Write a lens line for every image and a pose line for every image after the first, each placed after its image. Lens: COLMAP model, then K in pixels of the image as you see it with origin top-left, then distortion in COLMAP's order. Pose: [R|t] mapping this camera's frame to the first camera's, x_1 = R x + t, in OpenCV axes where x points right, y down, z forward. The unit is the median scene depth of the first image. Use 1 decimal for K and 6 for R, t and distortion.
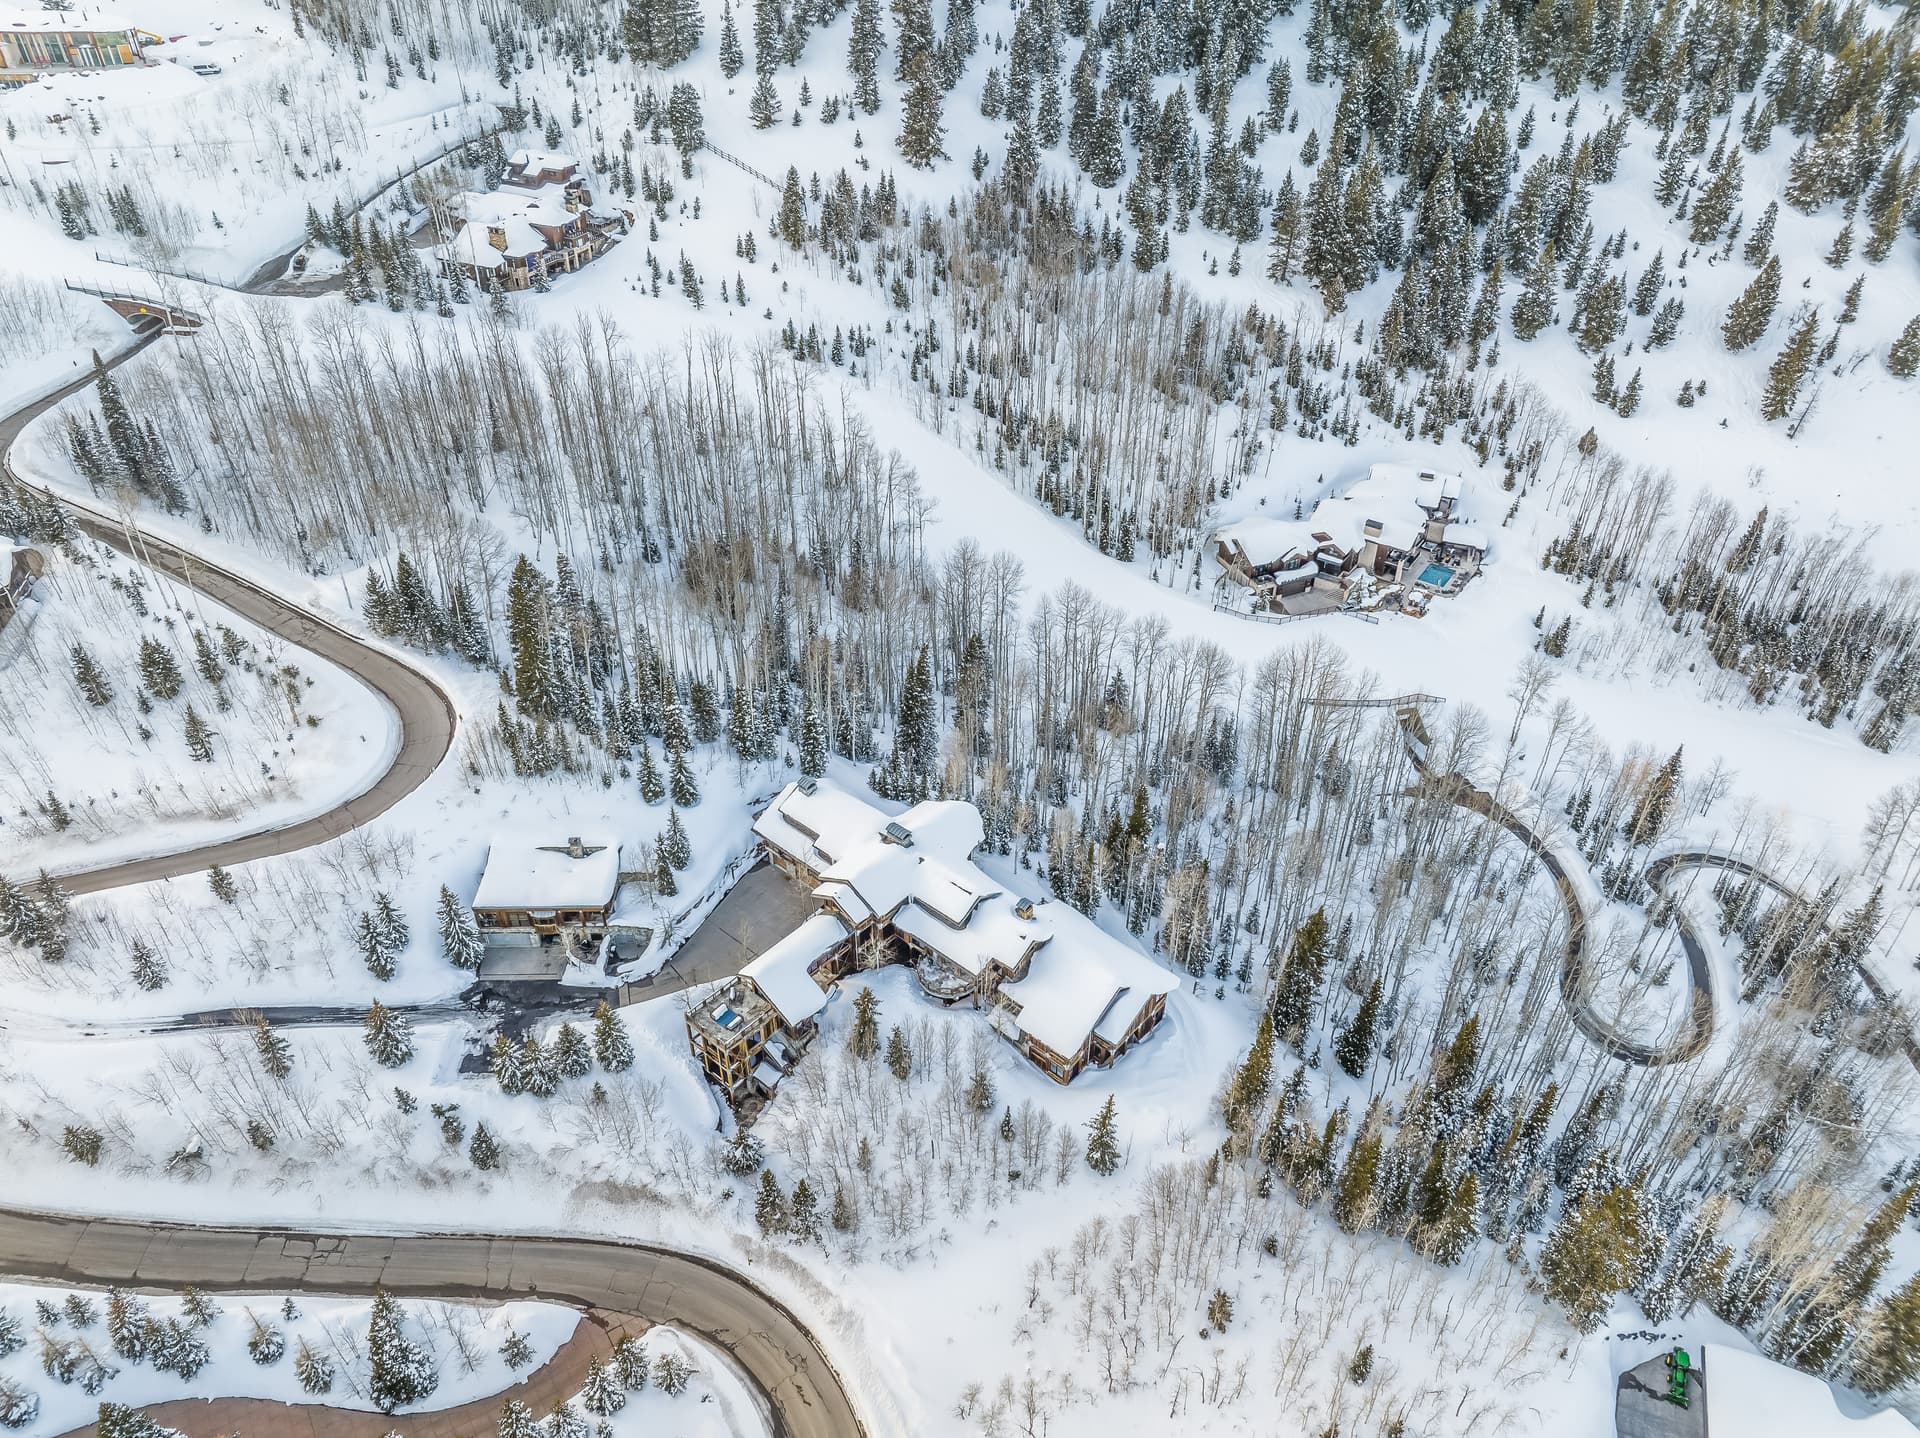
lens RADIAL K [[1357.4, 0, 957.2], [0, 1357.4, 716.1], [0, 0, 1]] dist [-0.036214, -0.002809]
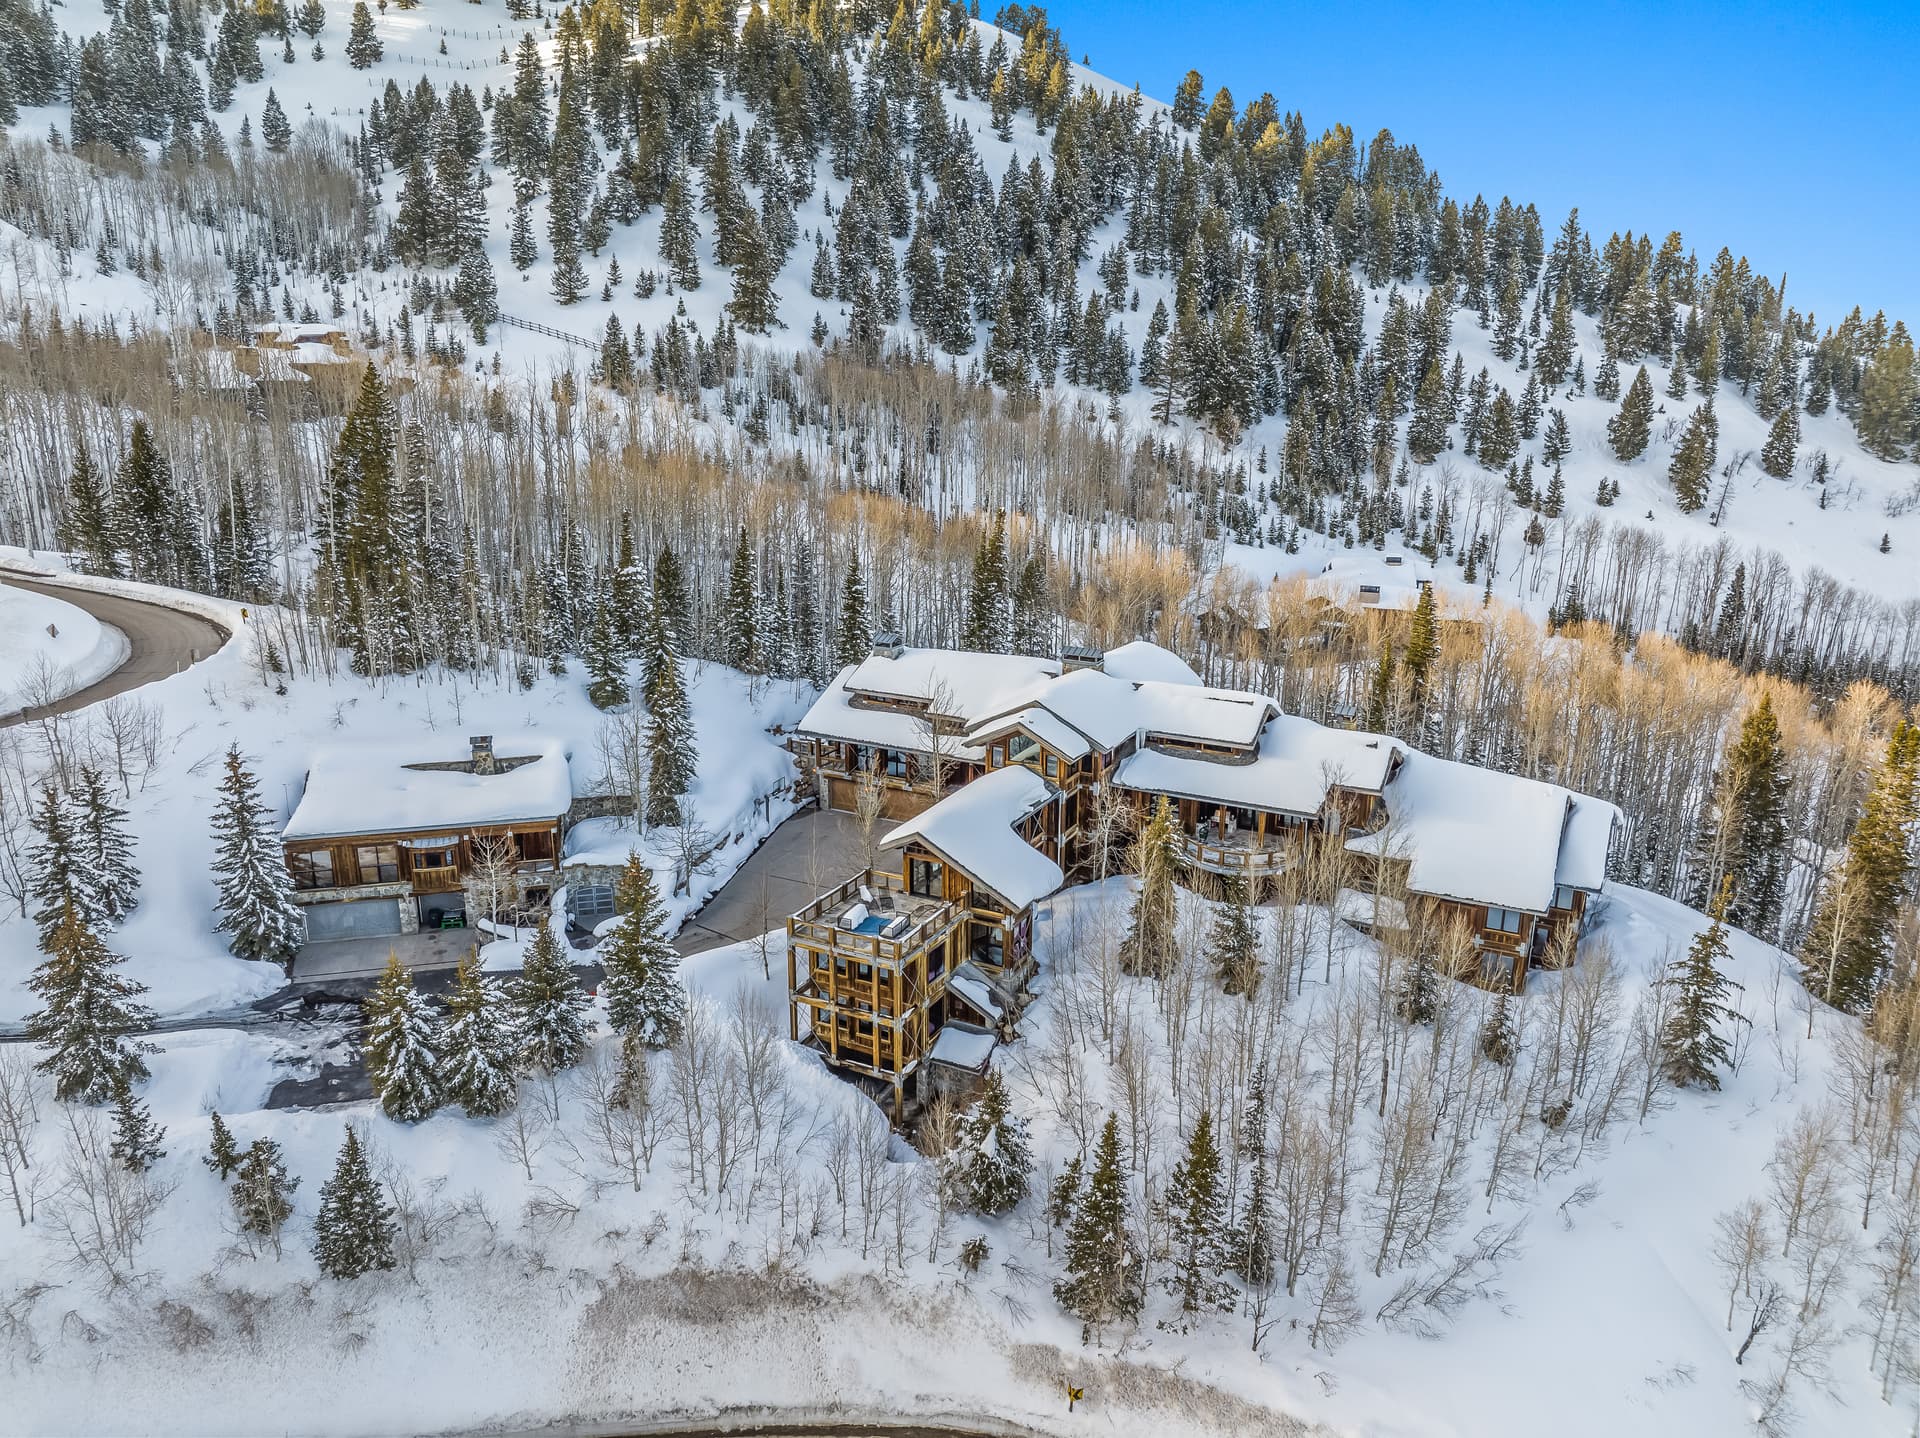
lens RADIAL K [[1357.4, 0, 961.6], [0, 1357.4, 719.3], [0, 0, 1]] dist [-0.036214, -0.002809]
pose [[0.972038, -0.062112, 0.226460, -0.124323], [0.136753, 0.933705, -0.330898, 0.162081], [-0.190894, 0.352615, 0.916091, 0.269099]]
